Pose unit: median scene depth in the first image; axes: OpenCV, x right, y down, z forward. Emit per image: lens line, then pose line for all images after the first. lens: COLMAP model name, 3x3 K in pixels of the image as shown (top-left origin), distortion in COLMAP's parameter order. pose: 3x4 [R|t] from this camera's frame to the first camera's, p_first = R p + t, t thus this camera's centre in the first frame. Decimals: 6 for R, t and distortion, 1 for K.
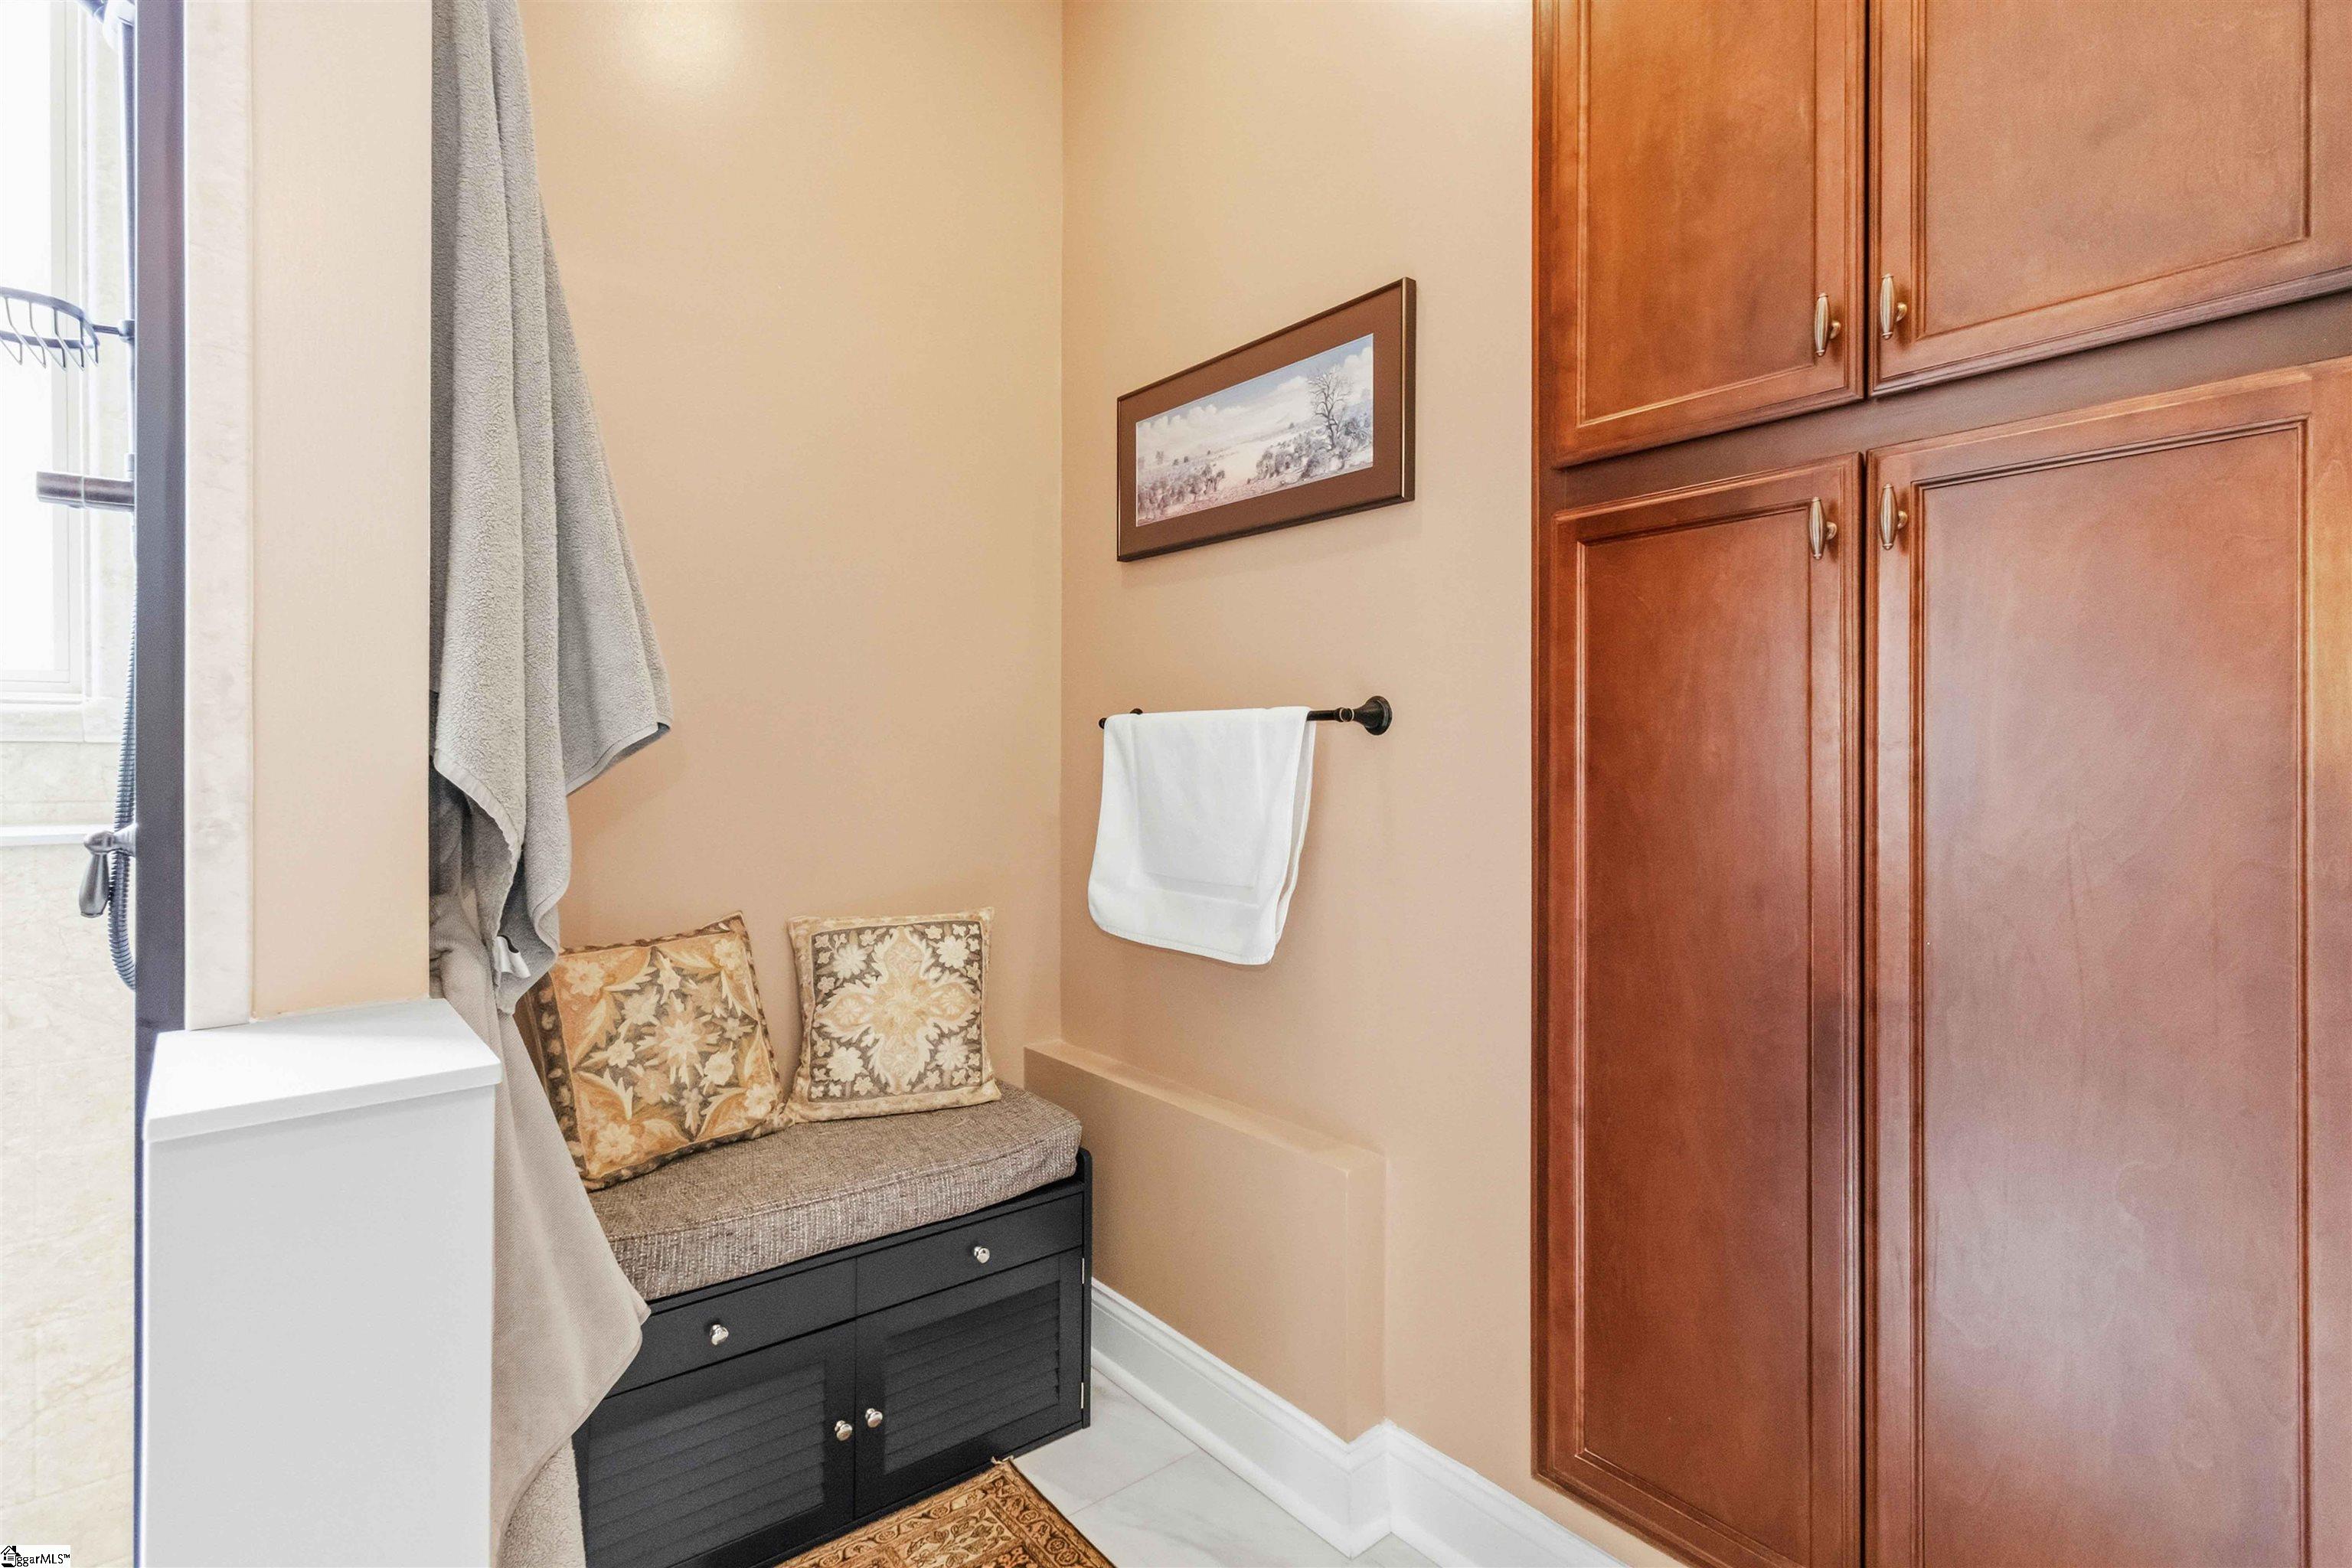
lens RADIAL K [[1078.3, 0, 1164.6], [0, 1078.3, 764.1], [0, 0, 1]] dist [-0.000974, 0.000242]
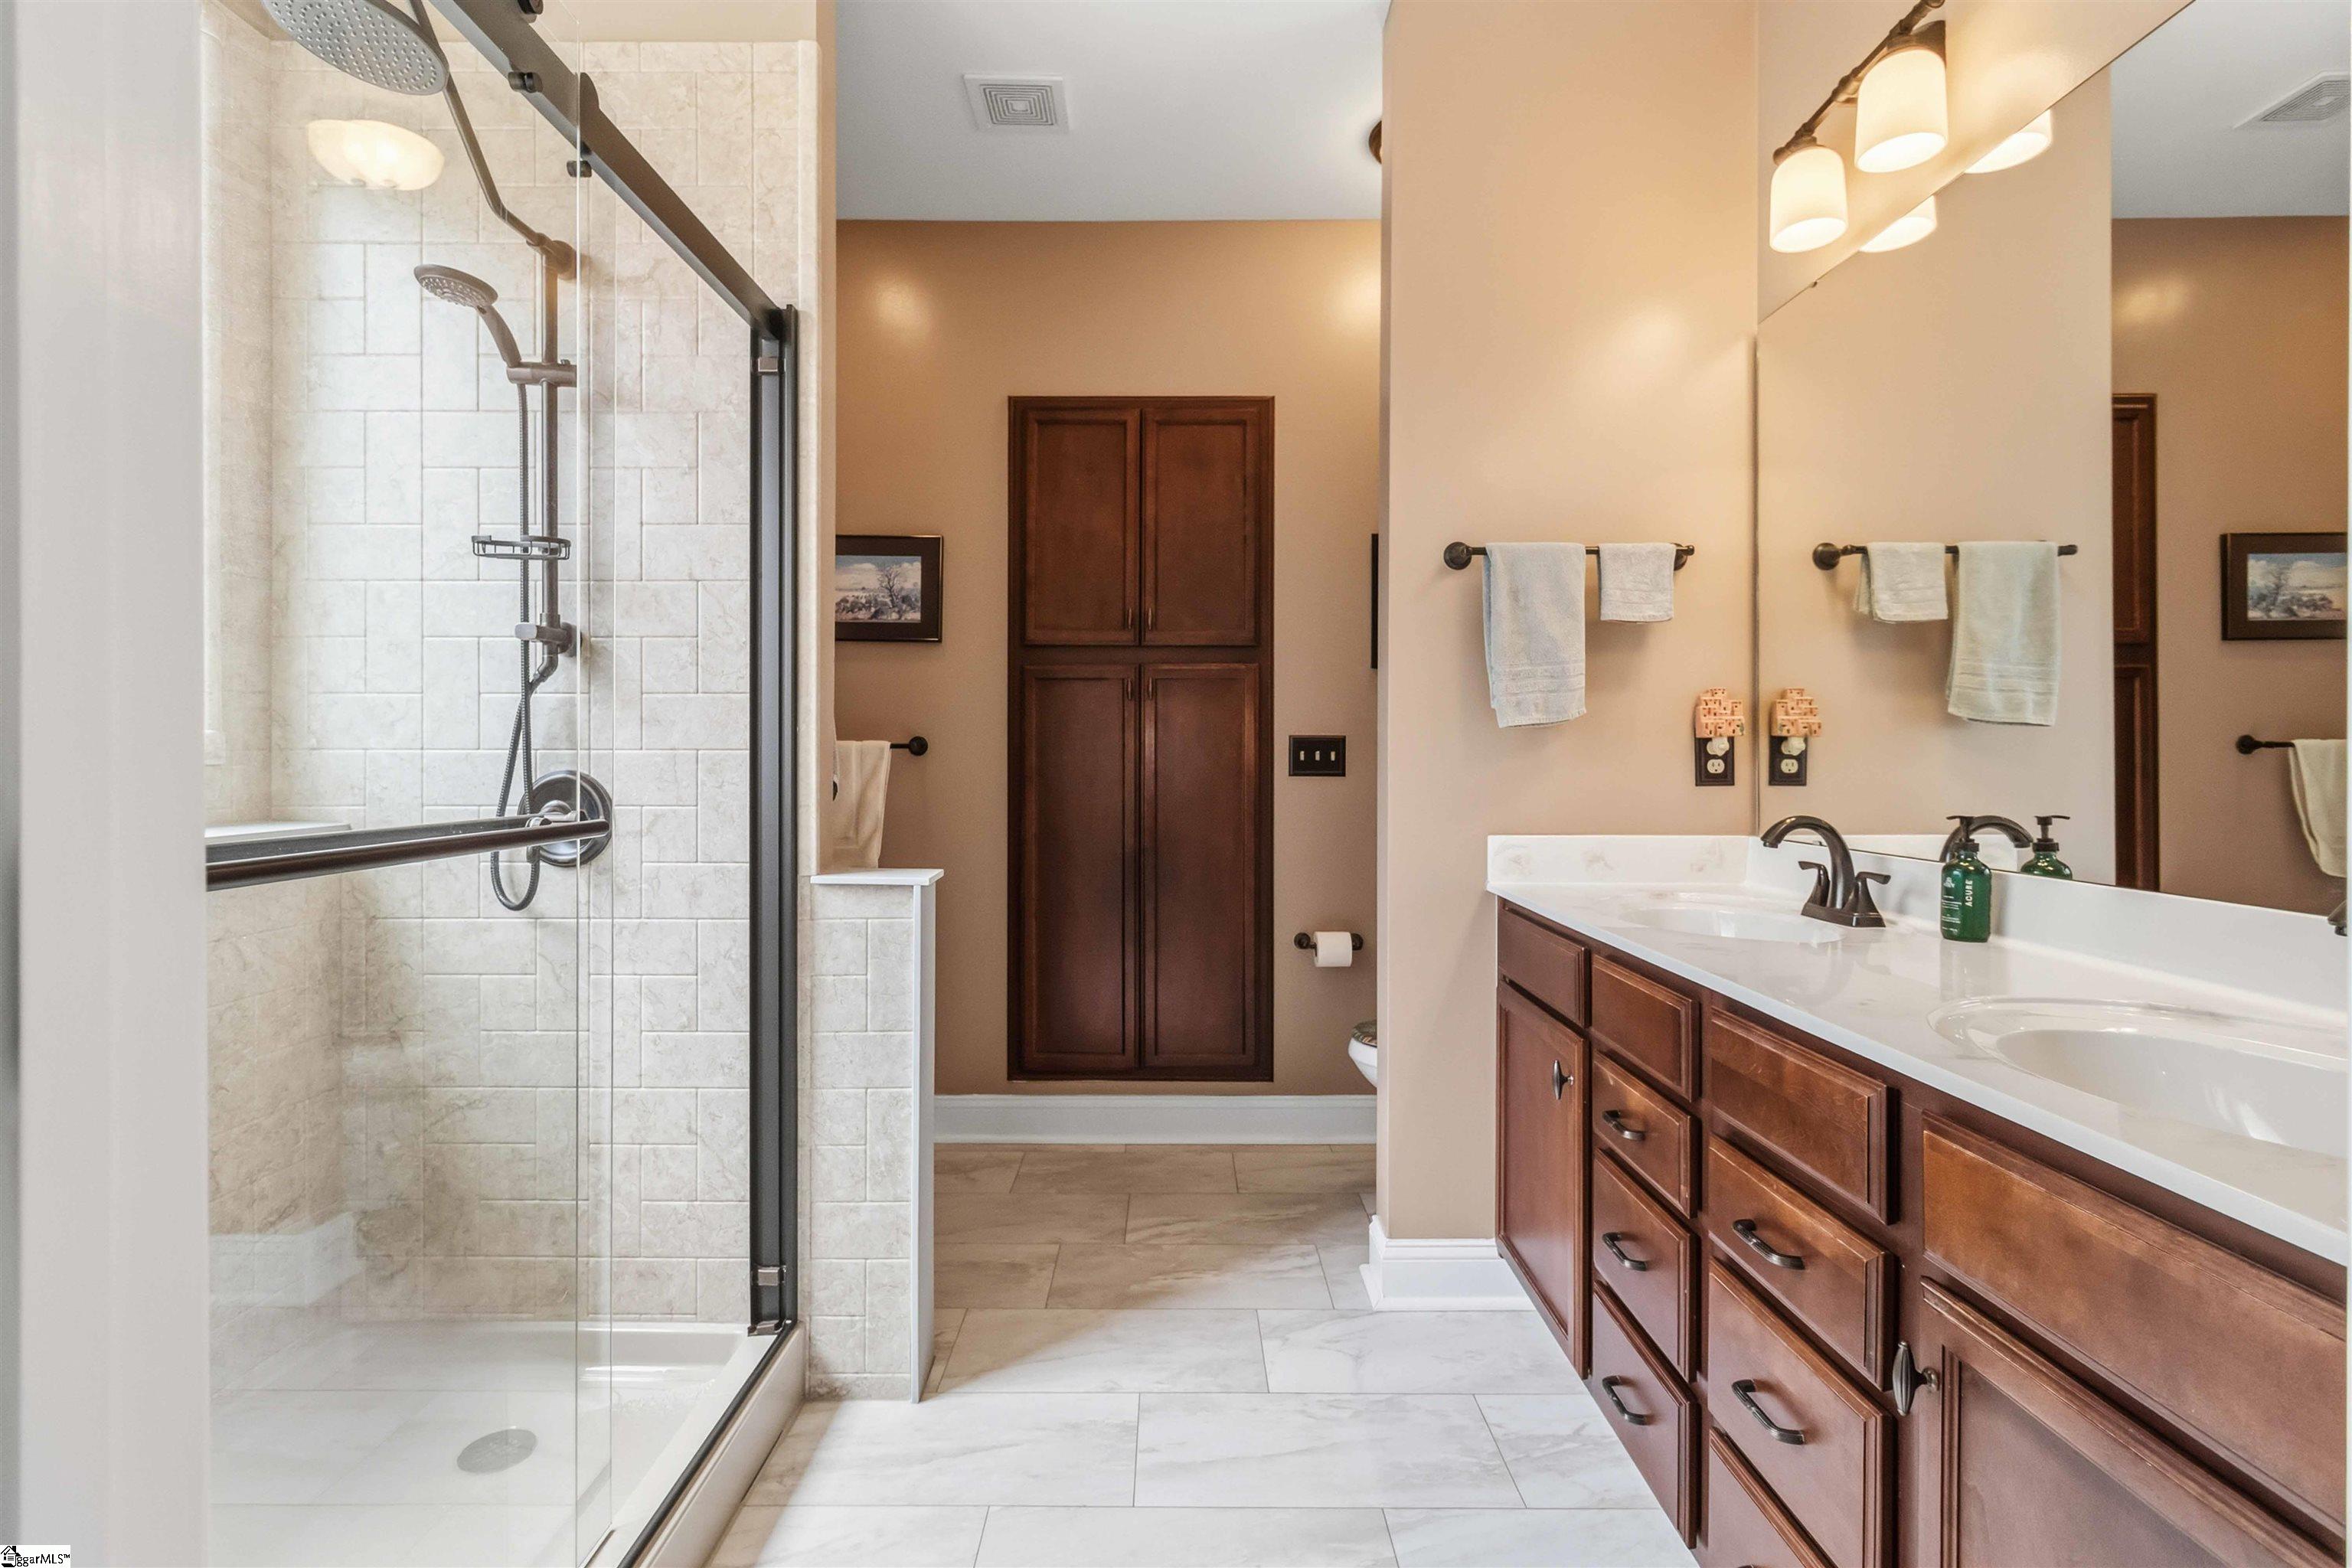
lens RADIAL K [[1078.3, 0, 1164.6], [0, 1078.3, 764.1], [0, 0, 1]] dist [-0.000974, 0.000242]
pose [[0.628876, -0.001493, 0.777504, -1.080709], [0.006917, 0.999969, -0.003674, -0.001971], [-0.777475, 0.007688, 0.628867, -0.612224]]
